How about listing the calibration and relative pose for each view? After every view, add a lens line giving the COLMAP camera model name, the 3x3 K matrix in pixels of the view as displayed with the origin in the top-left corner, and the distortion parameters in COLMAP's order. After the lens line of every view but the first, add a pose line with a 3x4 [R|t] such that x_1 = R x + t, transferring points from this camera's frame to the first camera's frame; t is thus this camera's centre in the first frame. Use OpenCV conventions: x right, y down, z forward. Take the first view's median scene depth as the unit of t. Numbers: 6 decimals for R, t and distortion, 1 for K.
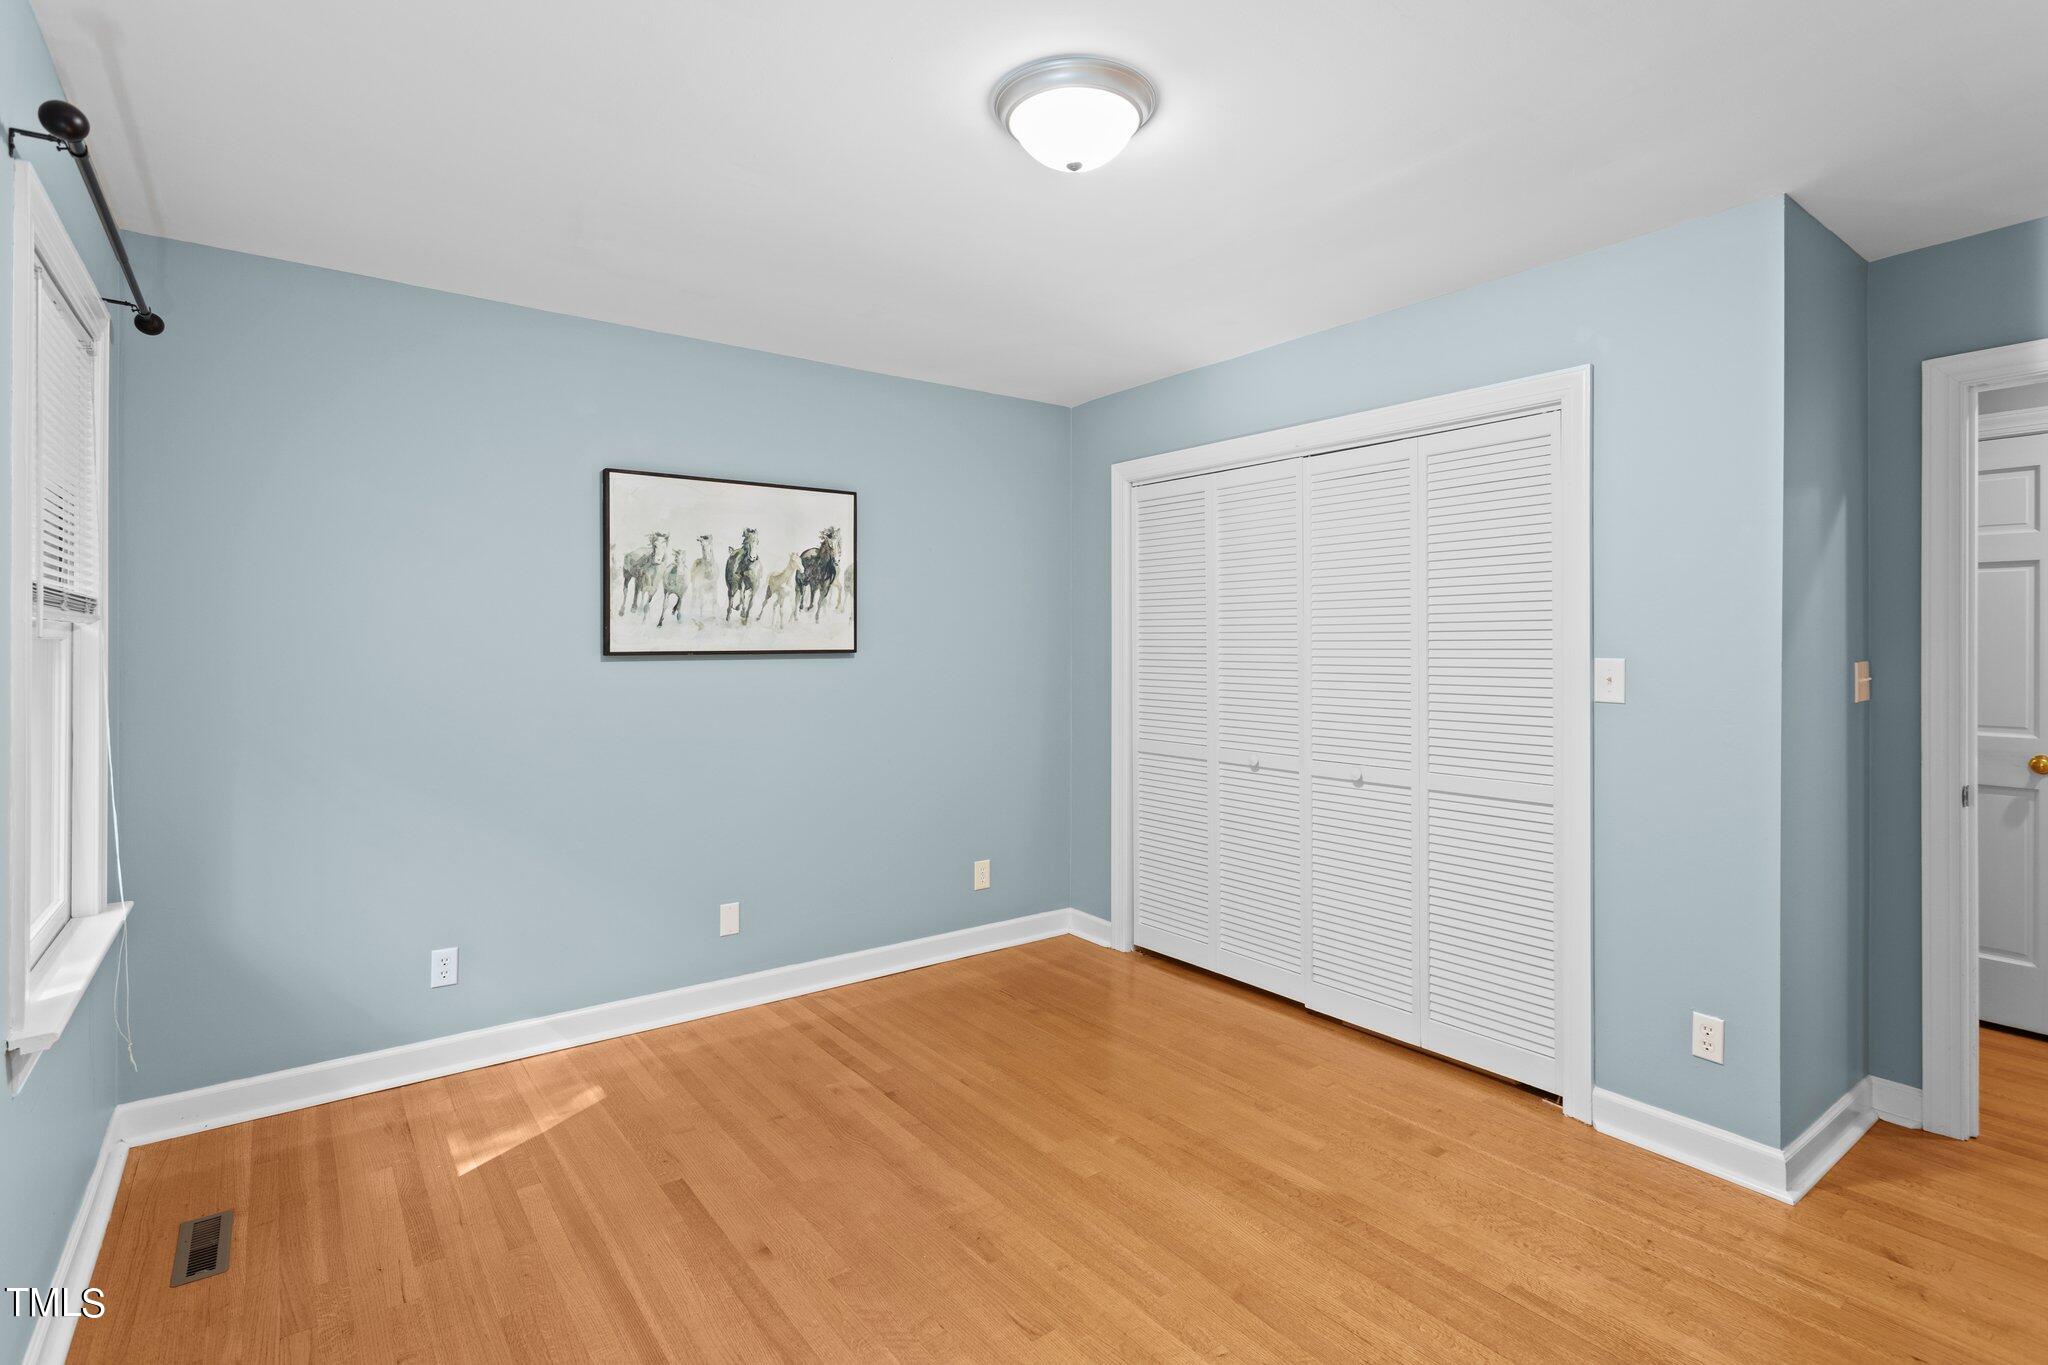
lens RADIAL K [[980.2, 0, 1047.2], [0, 980.2, 646.9], [0, 0, 1]] dist [0.004423, 0.001712]
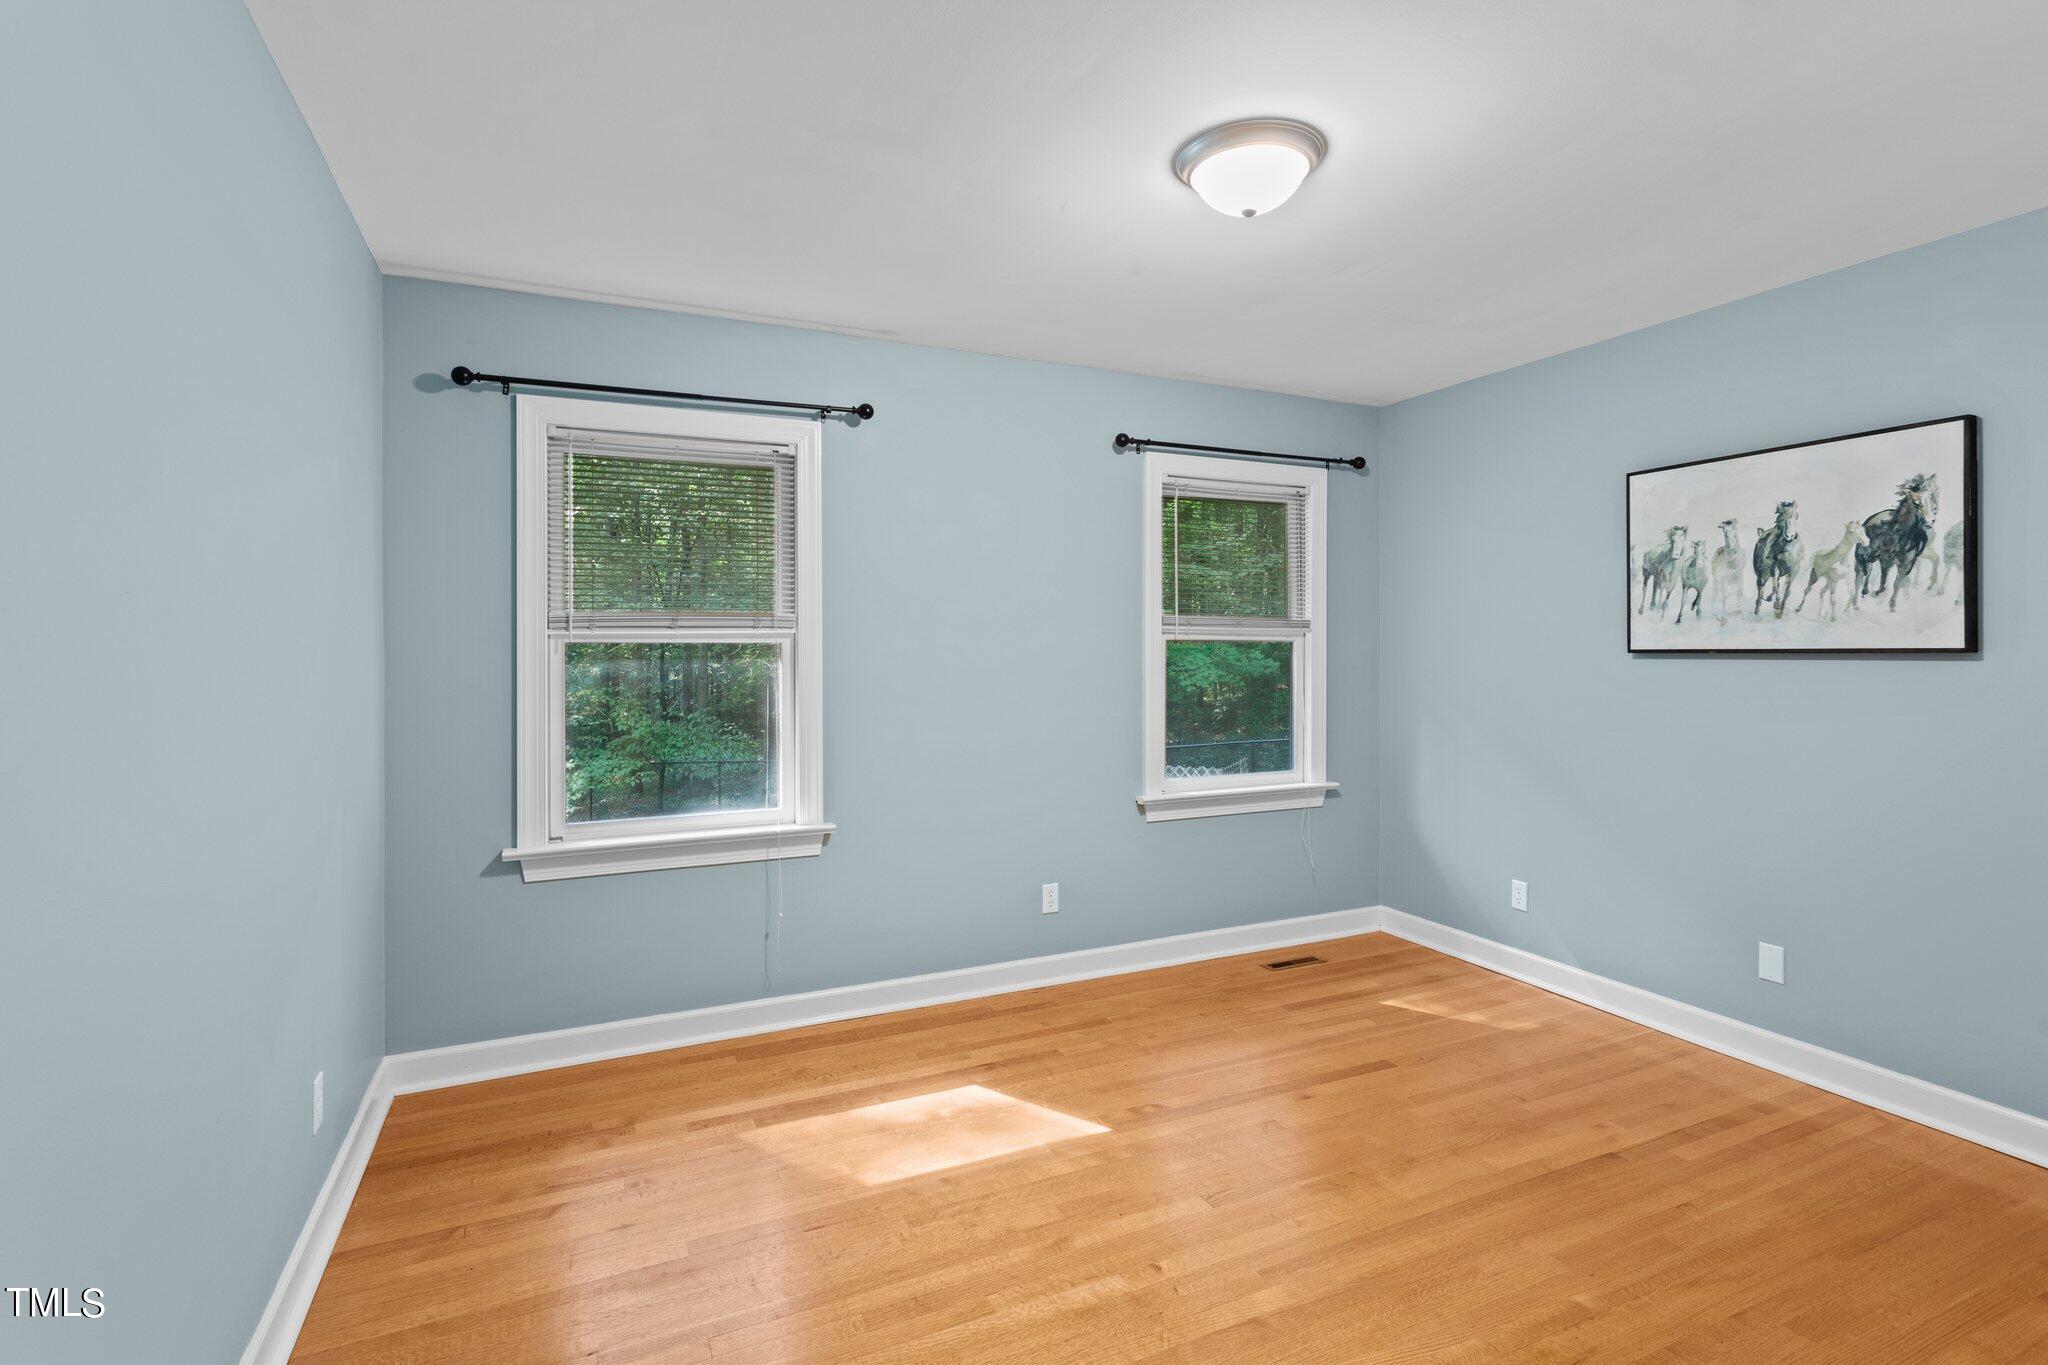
lens RADIAL K [[980.2, 0, 1013.5], [0, 980.2, 663.6], [0, 0, 1]] dist [0.004423, 0.001712]
pose [[-0.232867, 0.020914, -0.972284, 0.678339], [0.003992, 0.999781, 0.020549, -0.003605], [0.972500, 0.000904, -0.232900, 0.571854]]
